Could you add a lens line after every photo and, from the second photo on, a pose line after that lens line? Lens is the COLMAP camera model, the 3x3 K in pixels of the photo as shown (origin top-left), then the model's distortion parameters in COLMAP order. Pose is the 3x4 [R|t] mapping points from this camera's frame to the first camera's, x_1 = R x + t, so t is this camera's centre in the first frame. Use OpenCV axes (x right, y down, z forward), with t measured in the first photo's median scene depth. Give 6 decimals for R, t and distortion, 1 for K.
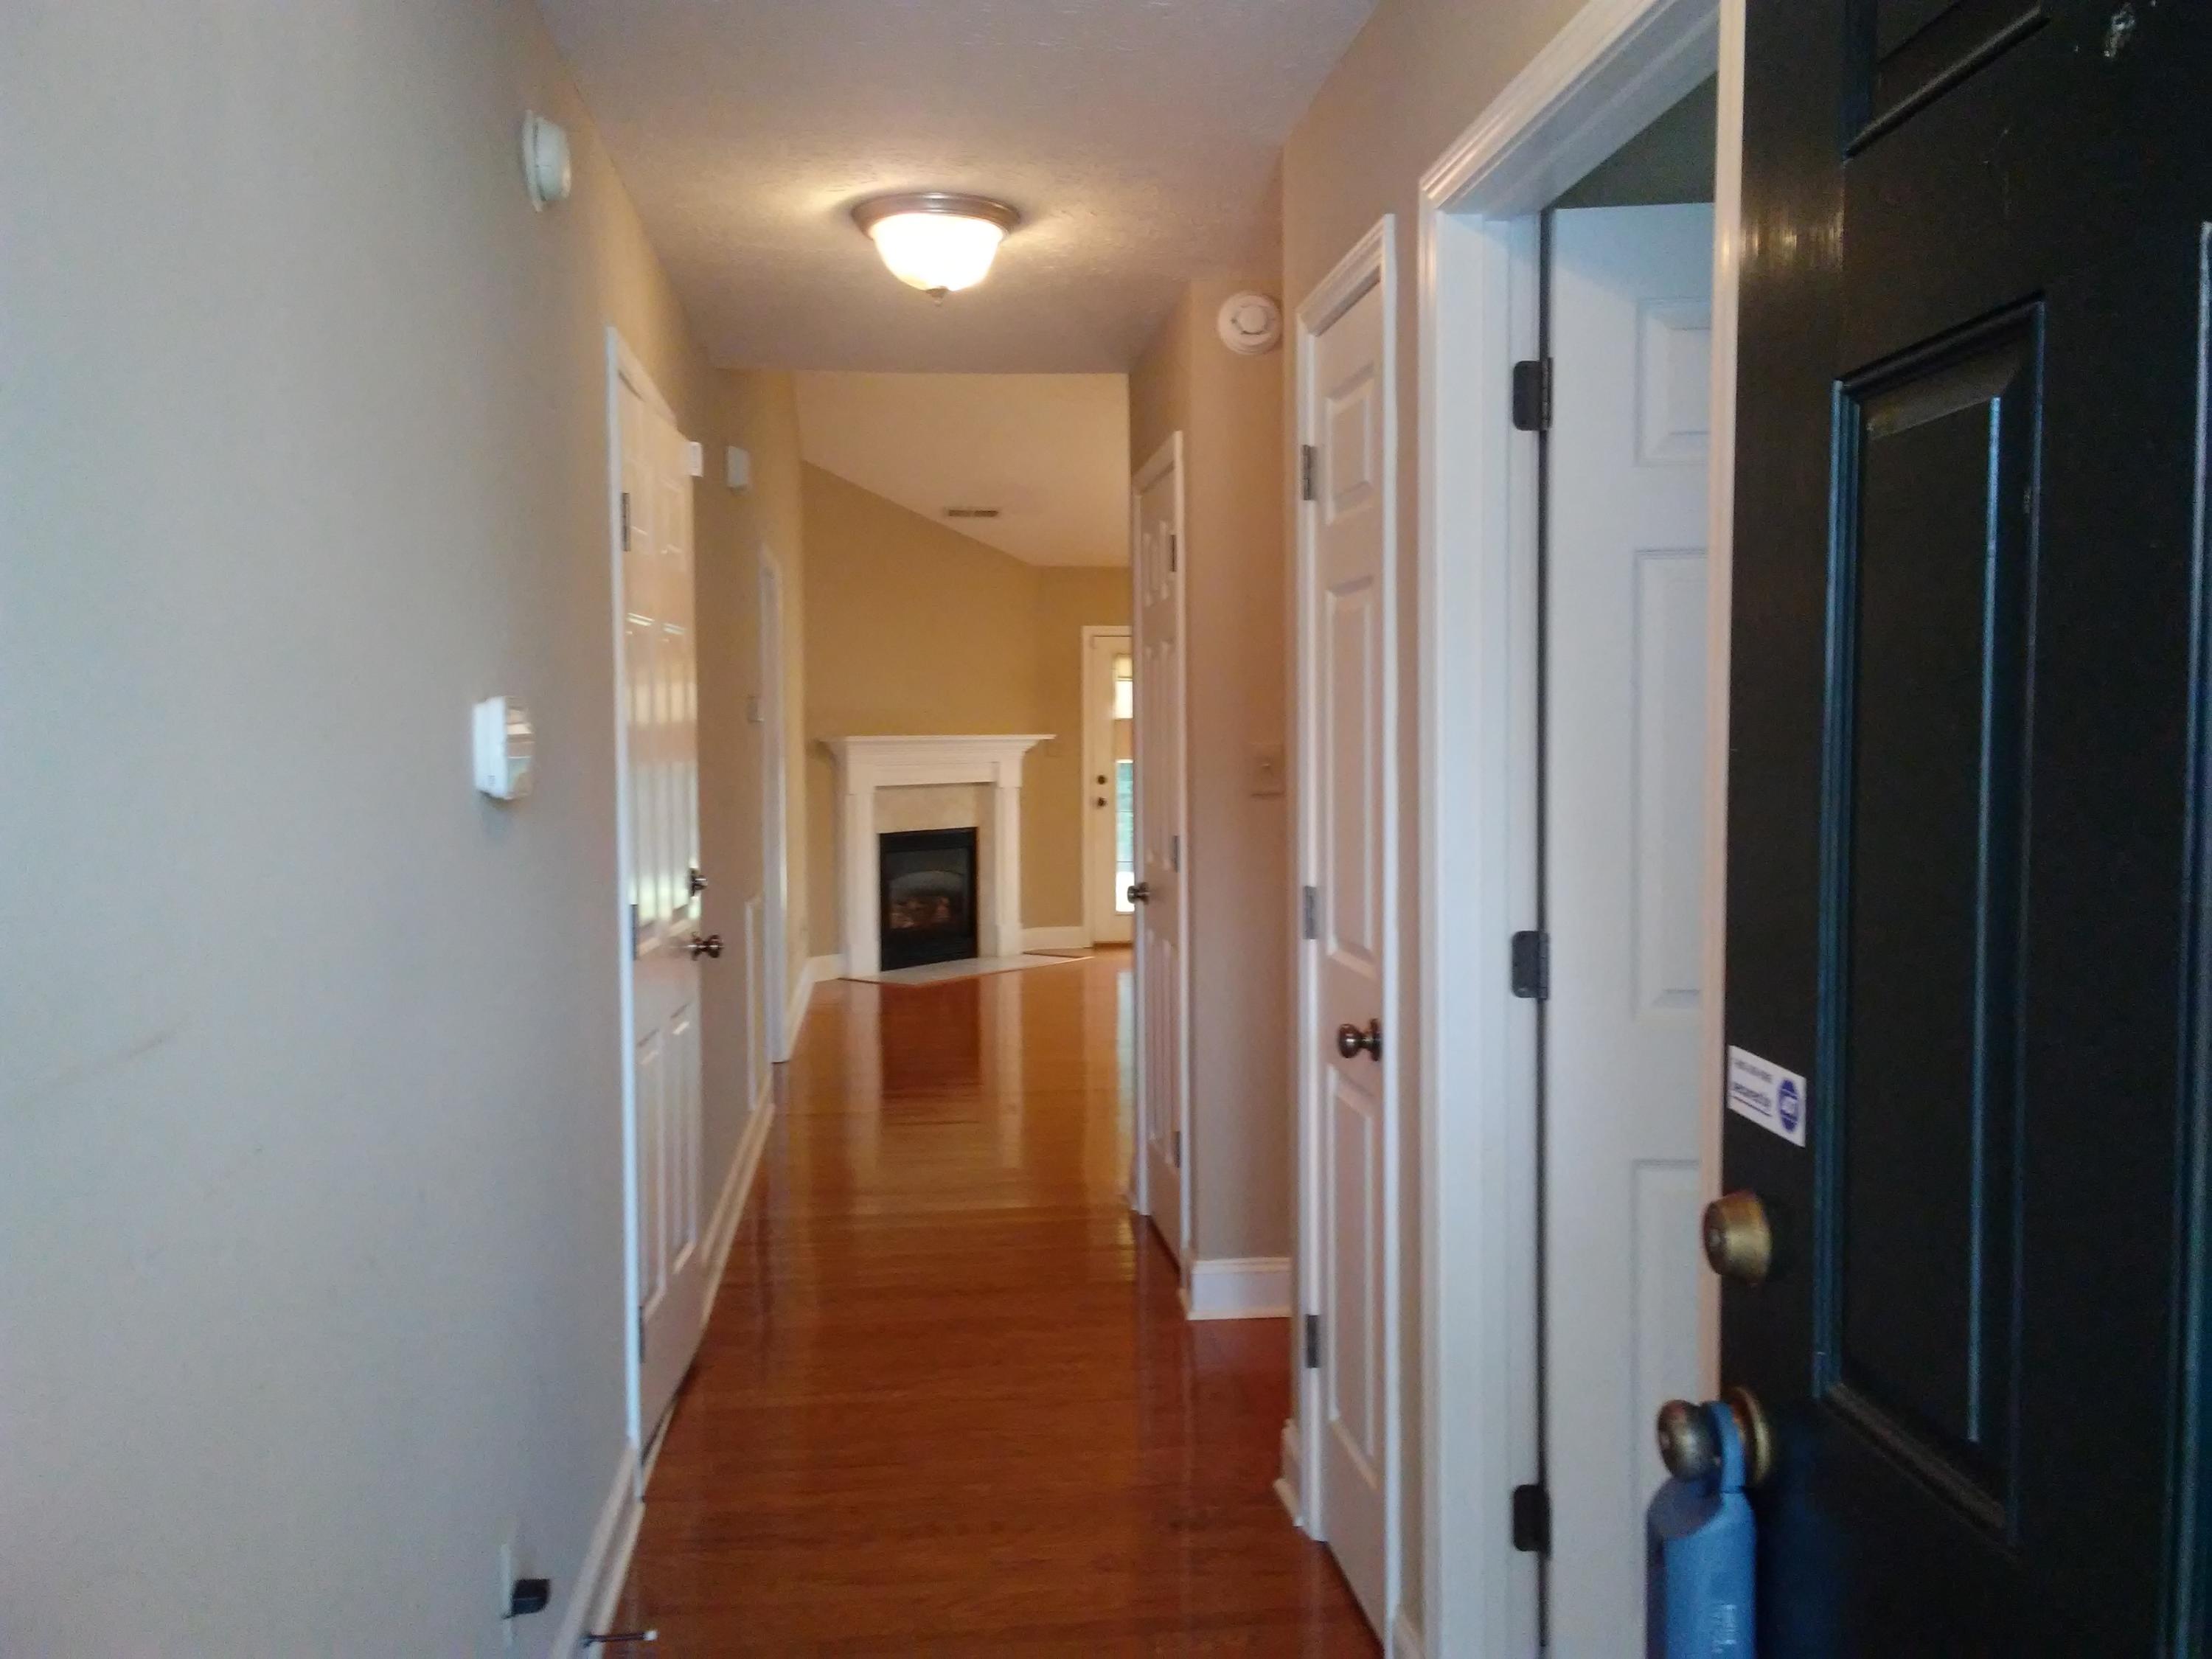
lens RADIAL K [[1936.7, 0, 1099.1], [0, 1936.7, 834.9], [0, 0, 1]] dist [0.055967, 0.019554]
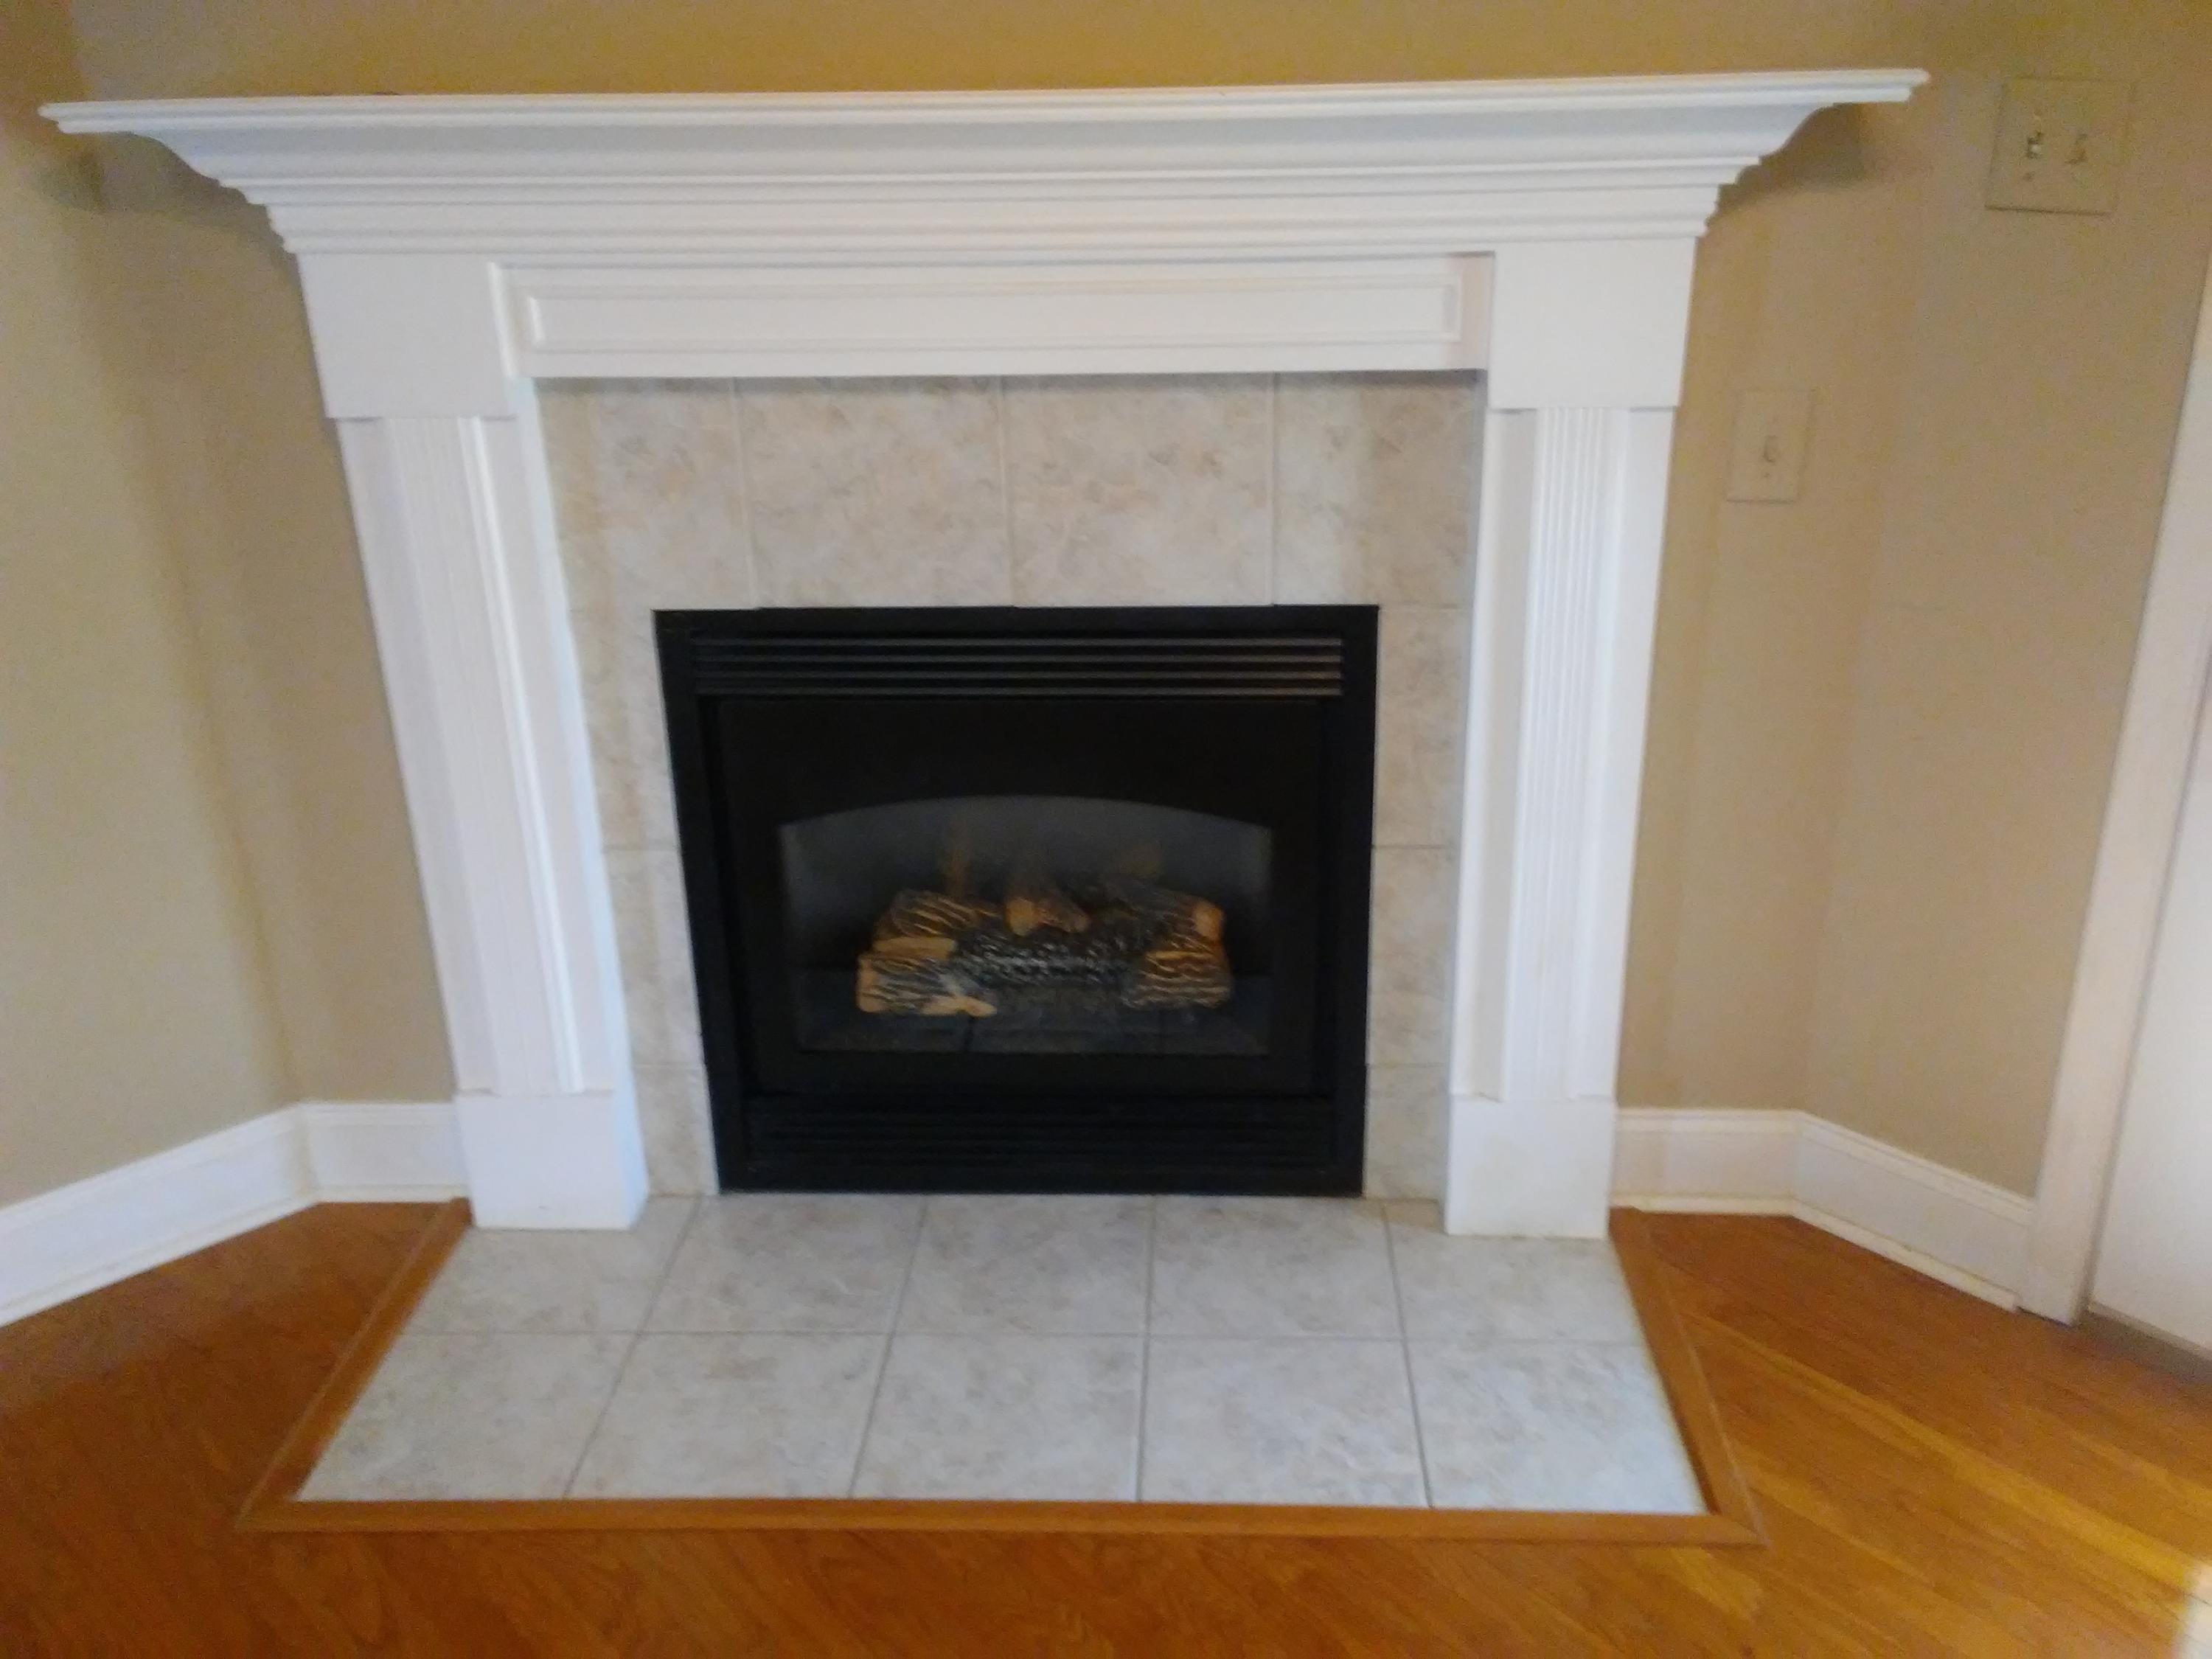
lens RADIAL K [[1936.7, 0, 1107.1], [0, 1936.7, 828.7], [0, 0, 1]] dist [0.055967, 0.019554]
pose [[0.588568, 0.290593, -0.754416, 0.071765], [-0.027724, 0.939872, 0.340400, -0.047663], [0.807972, -0.179433, 0.561235, 0.871722]]
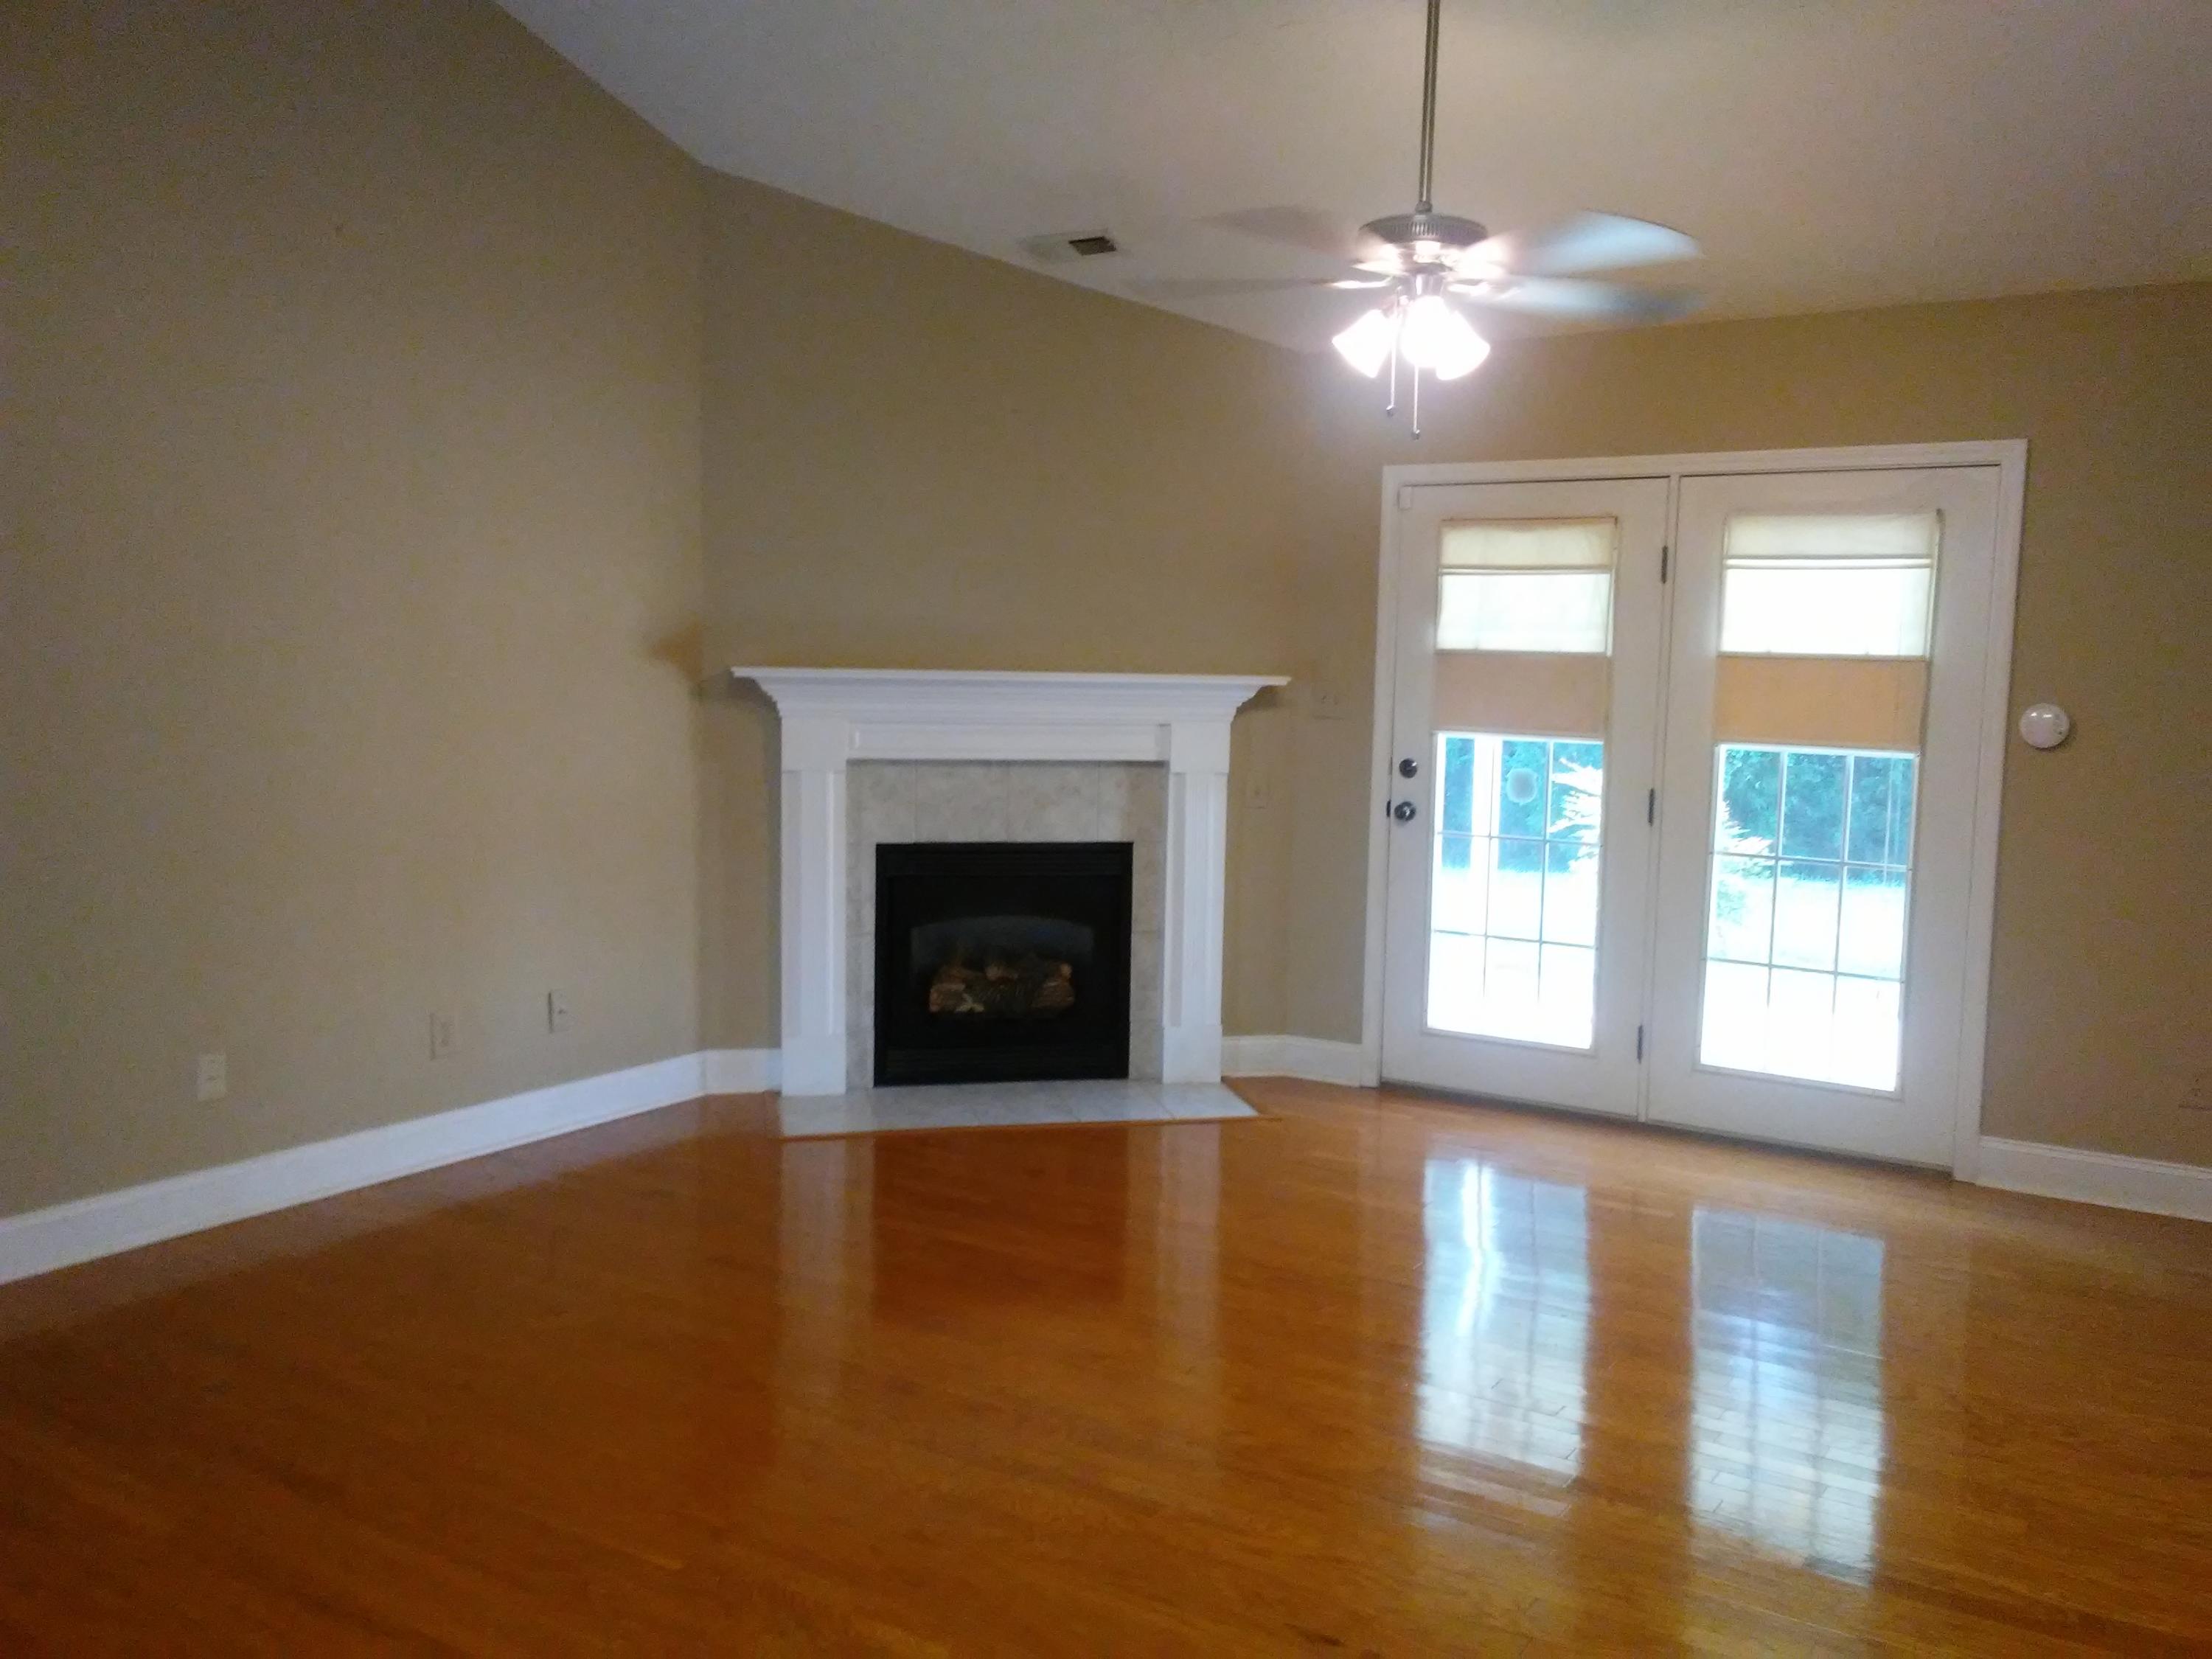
lens RADIAL K [[1936.7, 0, 1123.1], [0, 1936.7, 822.9], [0, 0, 1]] dist [0.055967, 0.019554]
pose [[0.773808, 0.087618, -0.627332, 0.276221], [-0.058882, 0.996049, 0.066485, -0.045562], [0.630678, -0.014508, 0.775909, 0.580103]]
